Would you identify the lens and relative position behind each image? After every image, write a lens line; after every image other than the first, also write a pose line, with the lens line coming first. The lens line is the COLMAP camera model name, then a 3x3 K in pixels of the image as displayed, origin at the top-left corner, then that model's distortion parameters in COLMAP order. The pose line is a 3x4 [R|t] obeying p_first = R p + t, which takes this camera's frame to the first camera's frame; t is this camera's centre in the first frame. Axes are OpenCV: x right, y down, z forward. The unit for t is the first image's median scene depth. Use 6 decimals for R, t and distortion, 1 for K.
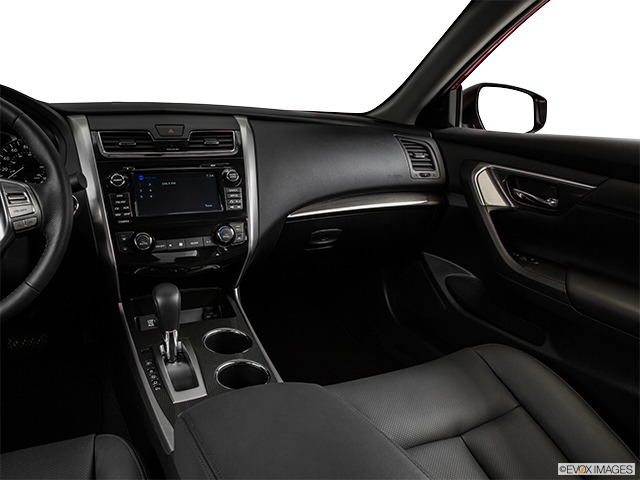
lens RADIAL K [[479.2, 0, 320.0], [0, 479.2, 240.0], [0, 0, 1]] dist [-0.111860, 0.036253]
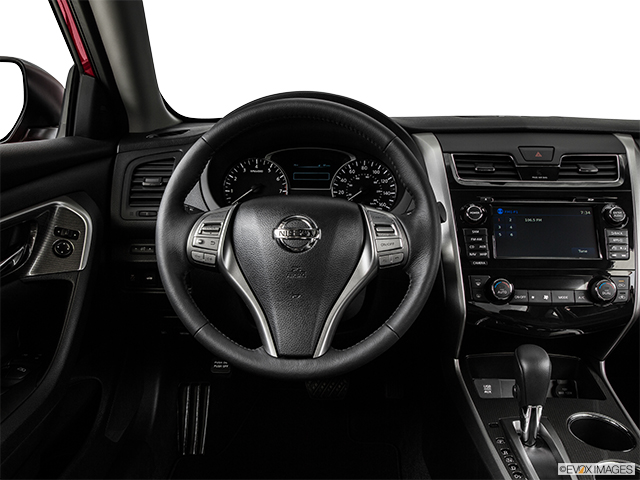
lens RADIAL K [[629.9, 0, 320.0], [0, 629.9, 240.0], [0, 0, 1]] dist [-0.008621, 0.000040]
pose [[0.887191, 0.068991, -0.456216, -0.153182], [-0.097071, 0.994537, -0.038374, -0.009120], [0.451076, 0.078330, 0.889041, -0.116942]]
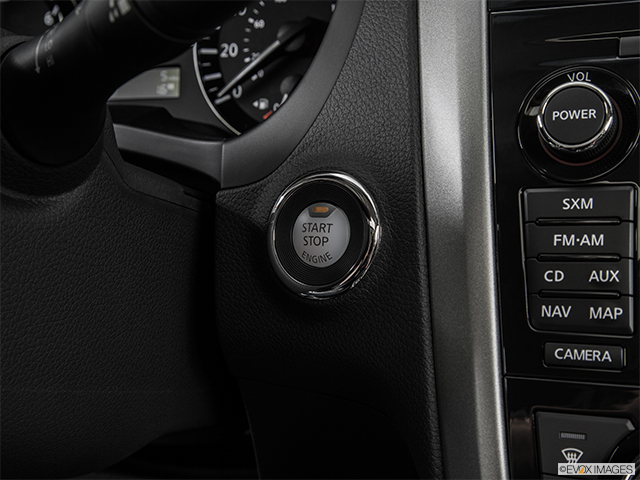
lens RADIAL K [[1061.5, 0, 320.0], [0, 1061.5, 240.0], [0, 0, 1]] dist [0.121992, 0.035466]
pose [[0.659433, 0.118622, -0.742346, -0.179647], [-0.078791, 0.992940, 0.088674, -0.104233], [0.747623, 0.000015, 0.664123, 0.627164]]
